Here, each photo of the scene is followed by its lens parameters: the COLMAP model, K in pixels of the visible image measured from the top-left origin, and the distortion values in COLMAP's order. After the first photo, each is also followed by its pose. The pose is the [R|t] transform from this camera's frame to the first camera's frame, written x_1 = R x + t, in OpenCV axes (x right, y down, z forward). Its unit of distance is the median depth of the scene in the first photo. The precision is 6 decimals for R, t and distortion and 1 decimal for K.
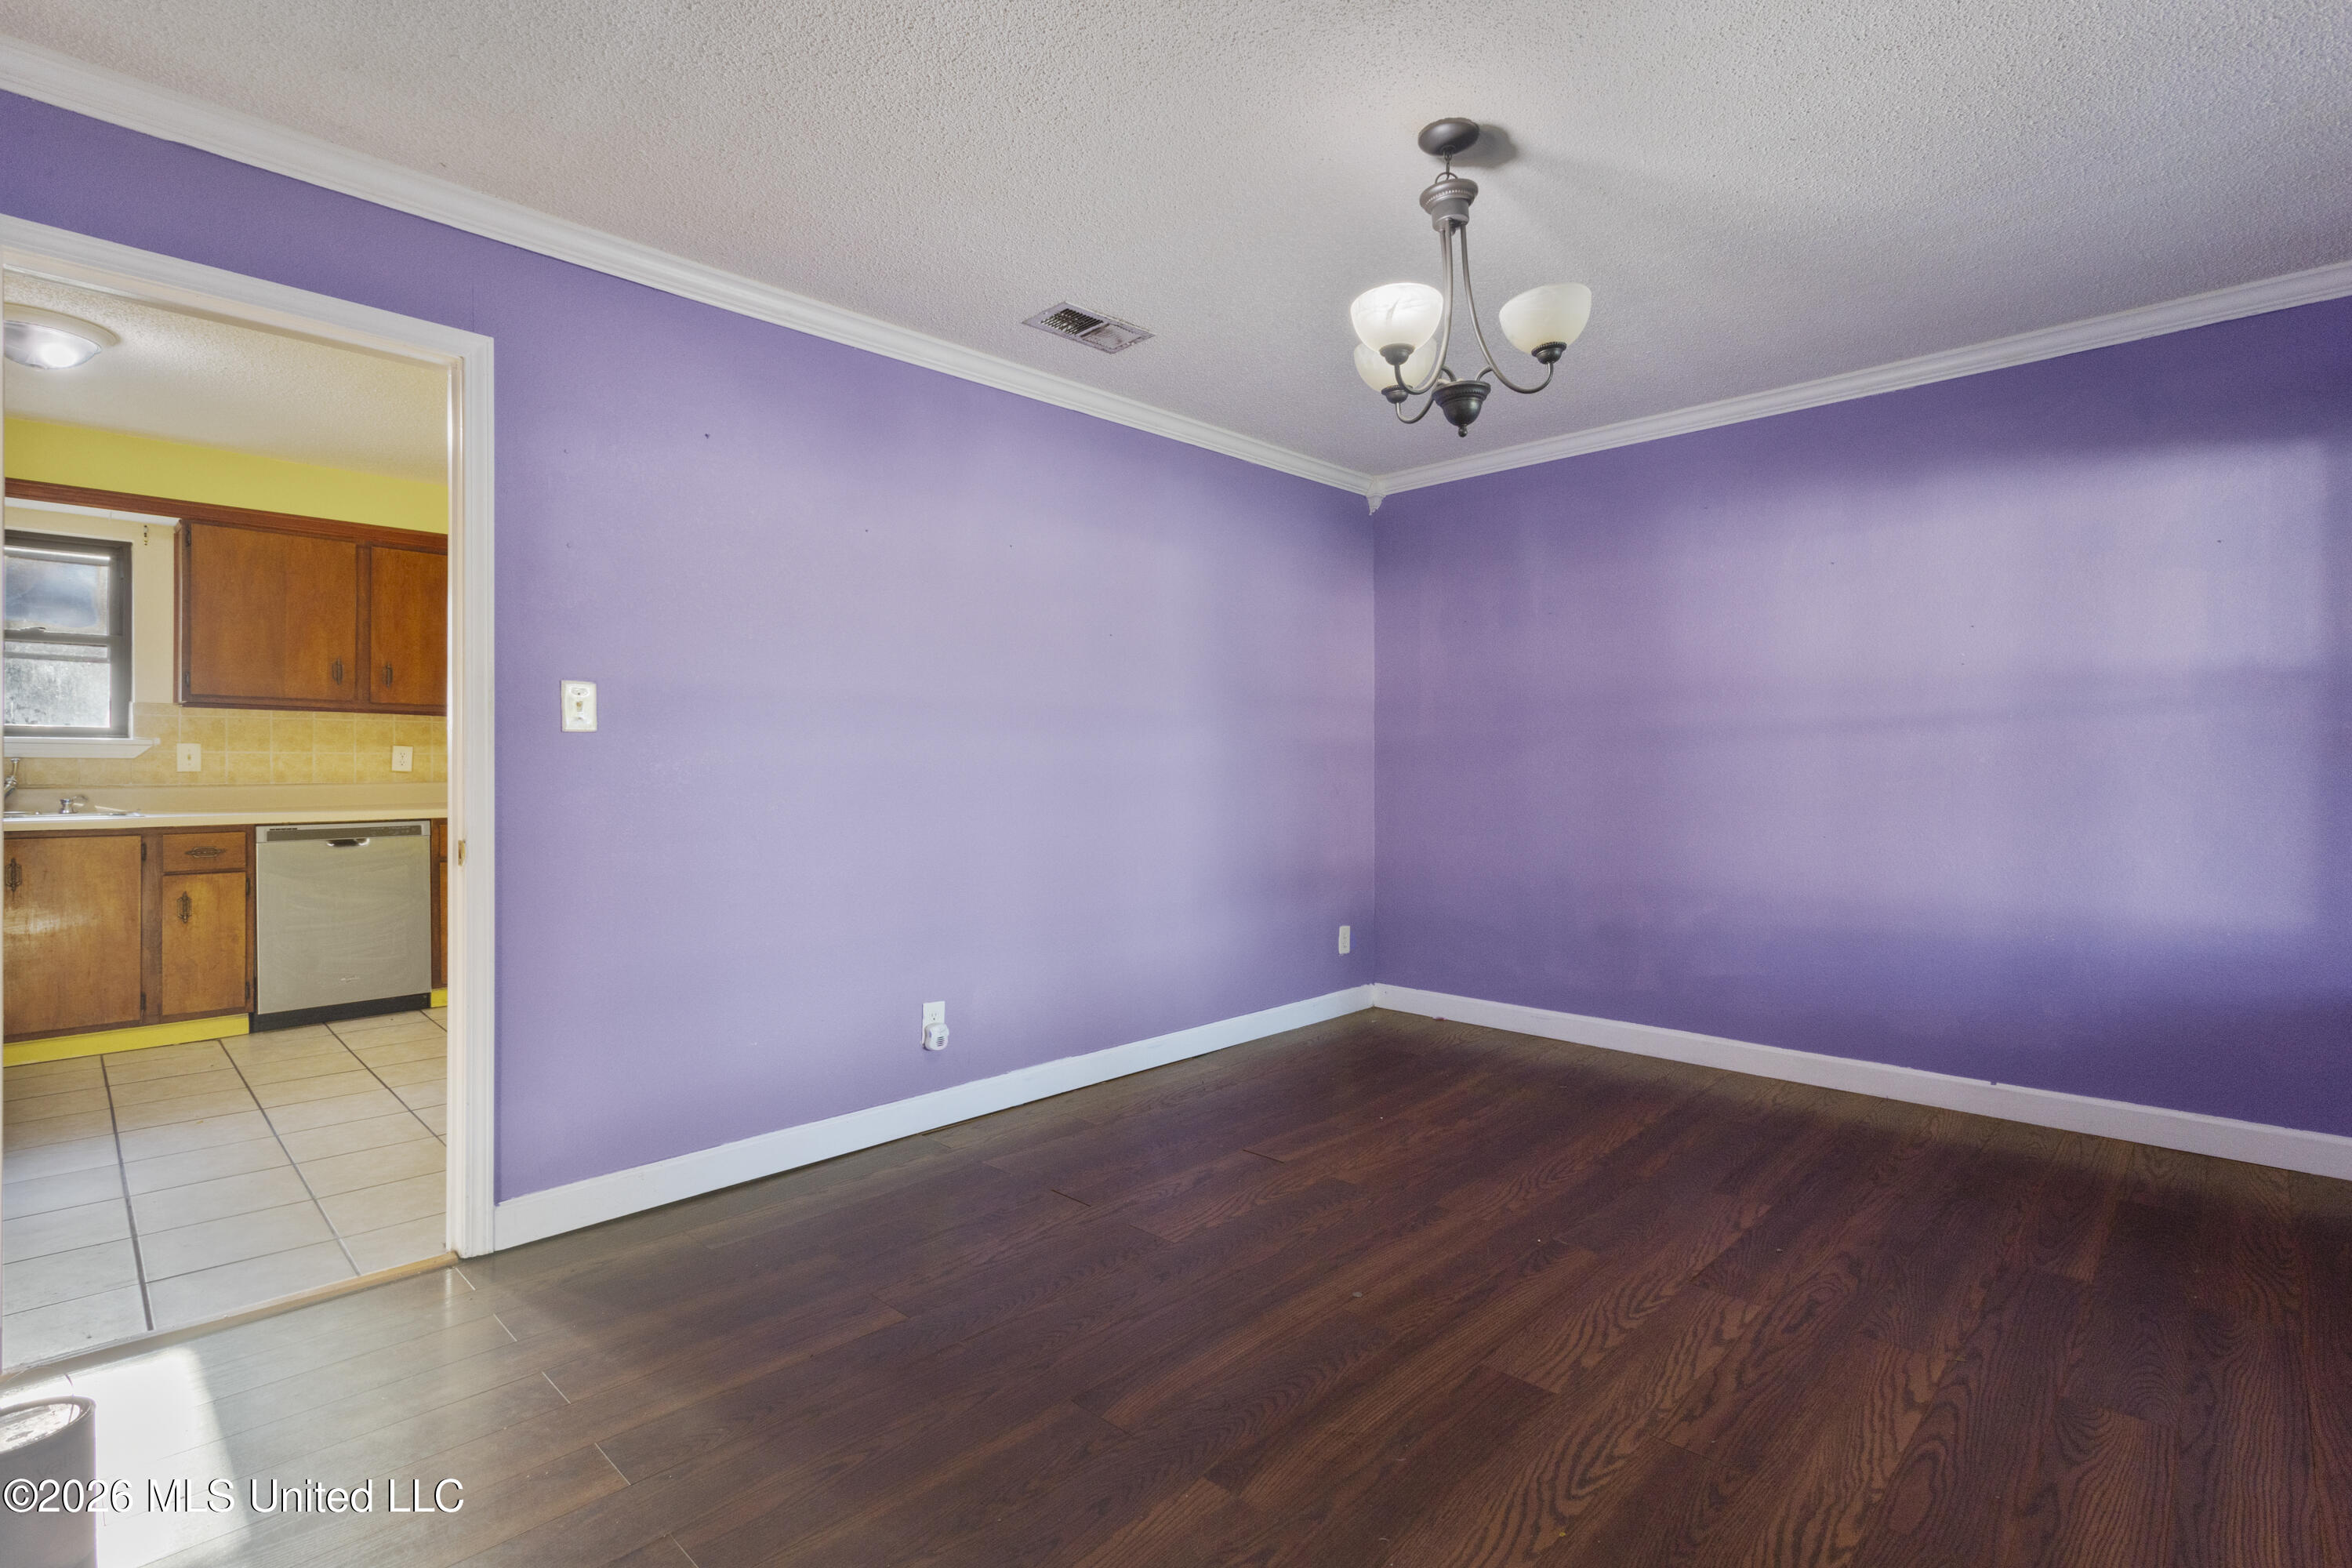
lens RADIAL K [[1101.8, 0, 1167.6], [0, 1101.8, 767.7], [0, 0, 1]] dist [0.001174, 0.000116]
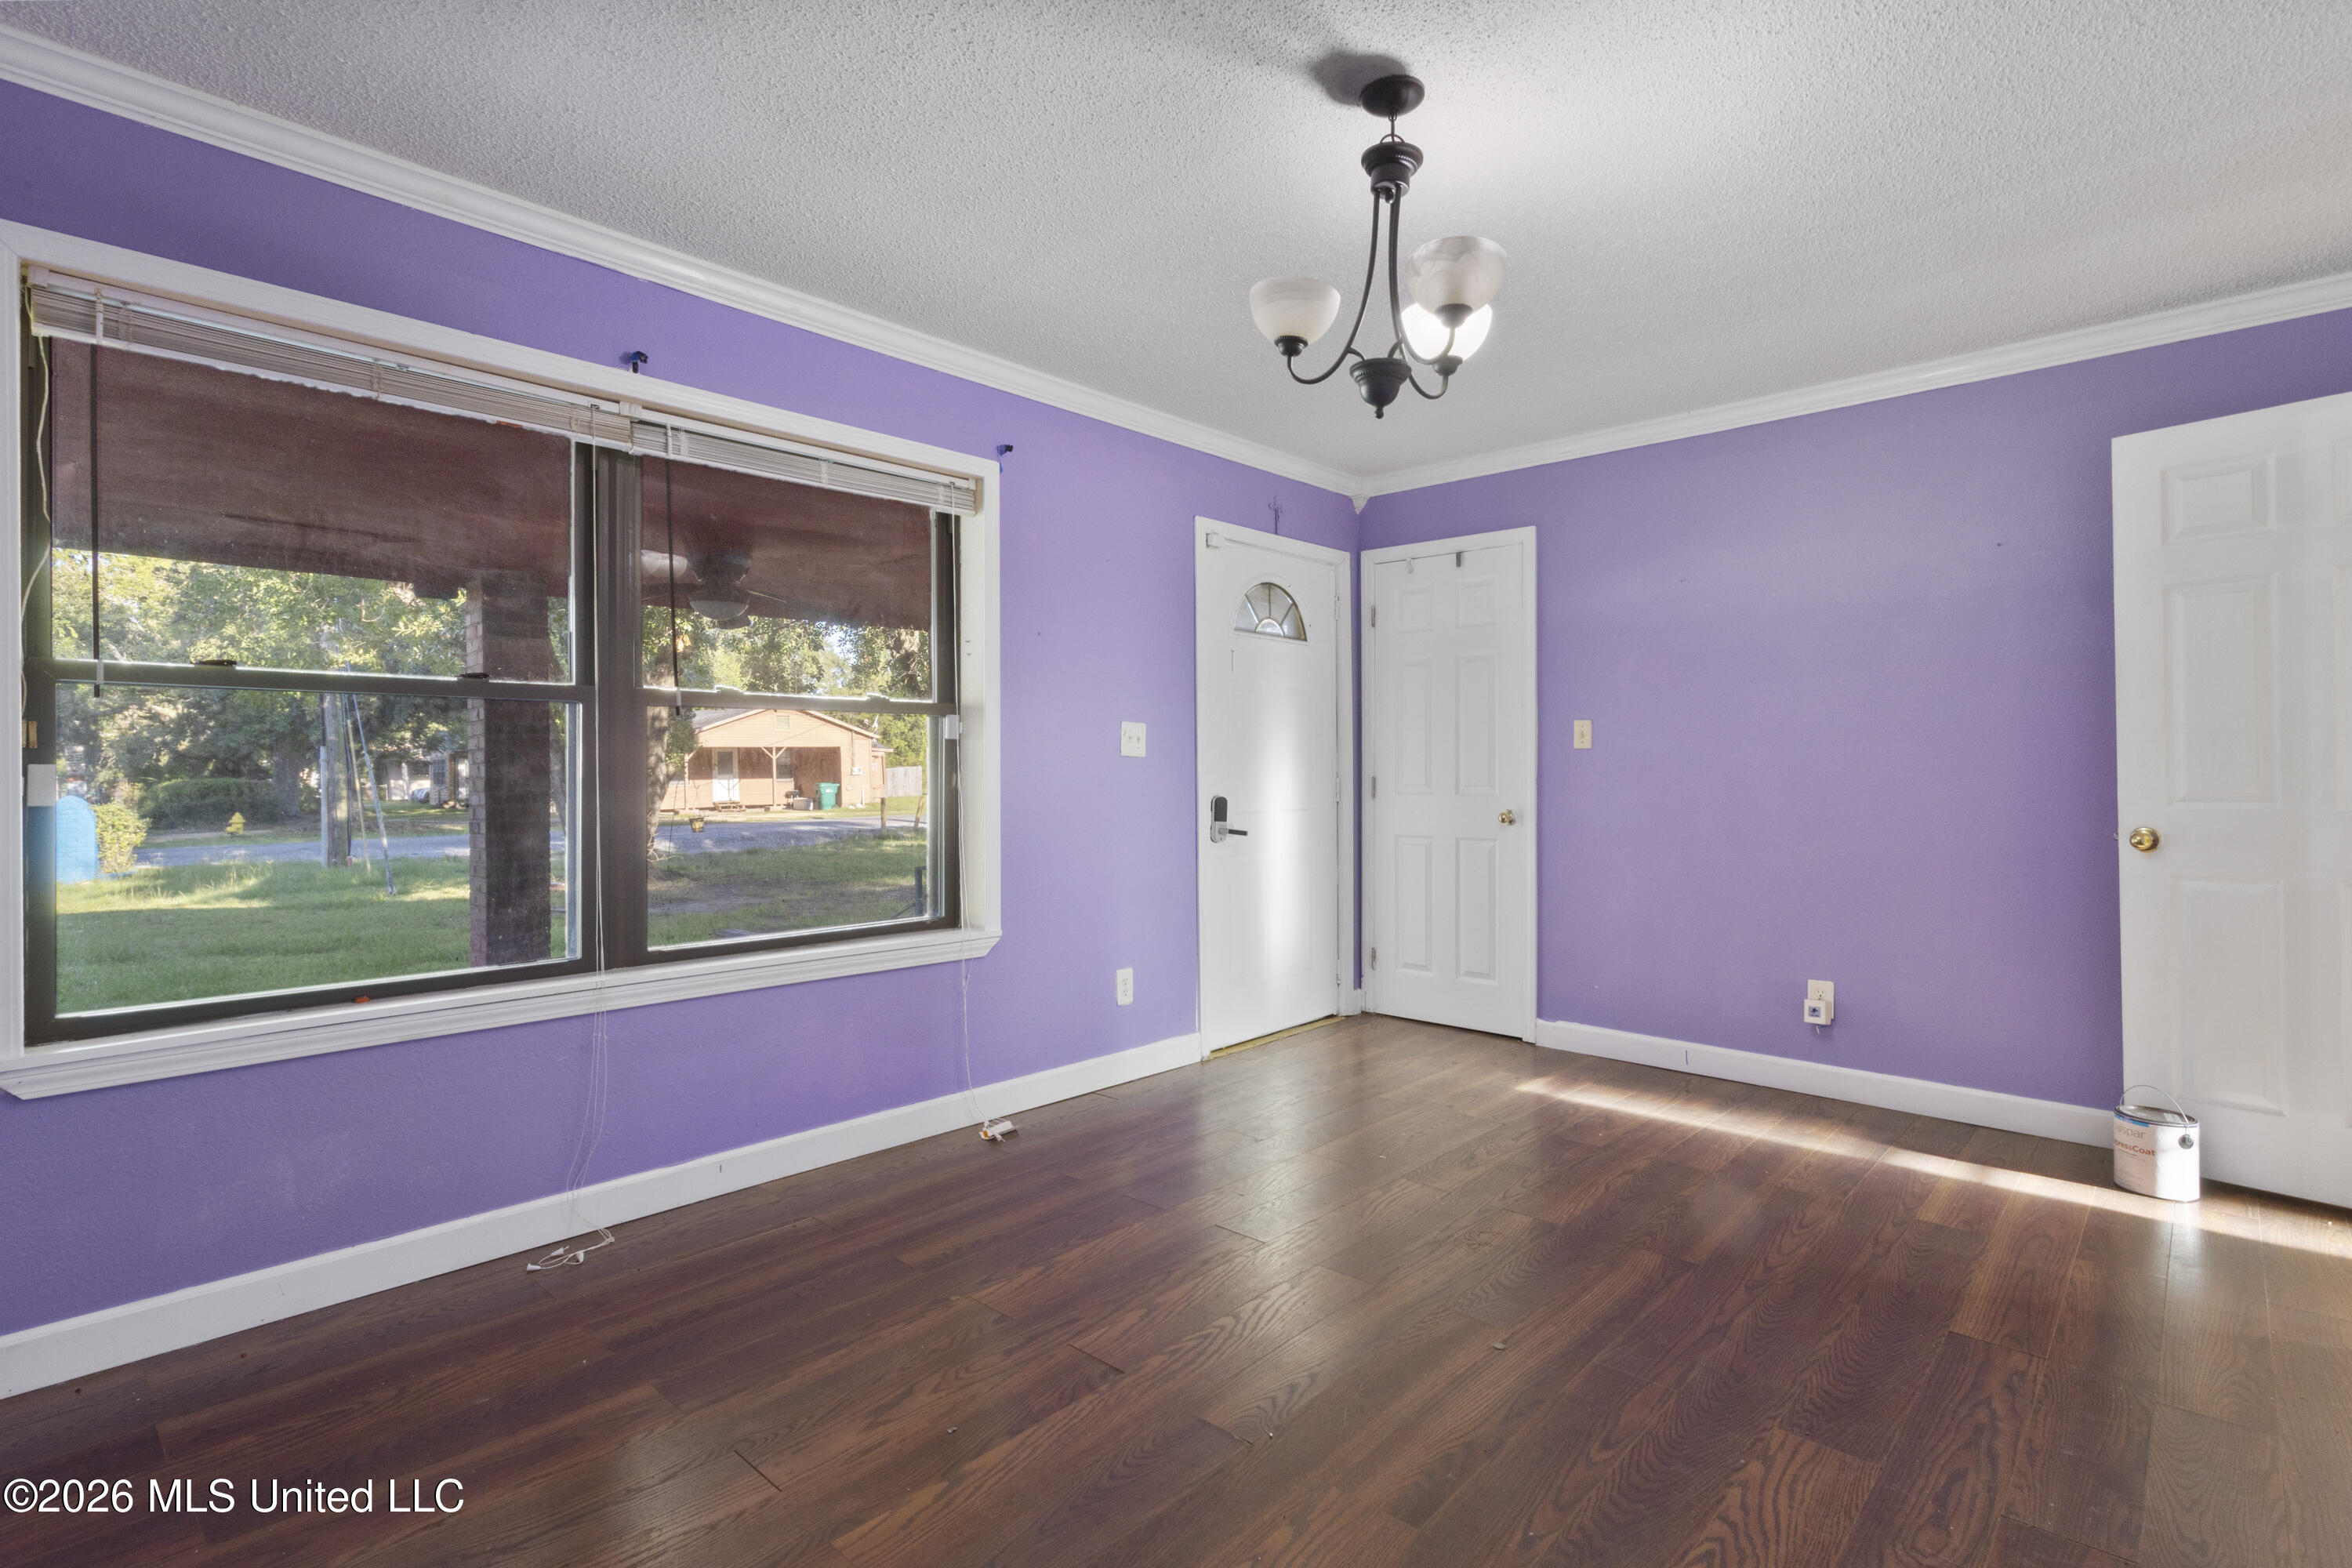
lens RADIAL K [[1101.8, 0, 1167.6], [0, 1101.8, 767.7], [0, 0, 1]] dist [0.001174, 0.000116]
pose [[-0.999755, 0.004656, -0.021652, 0.468544], [0.004831, 0.999956, -0.008029, 0.001138], [0.021613, -0.008131, -0.999733, 1.924623]]
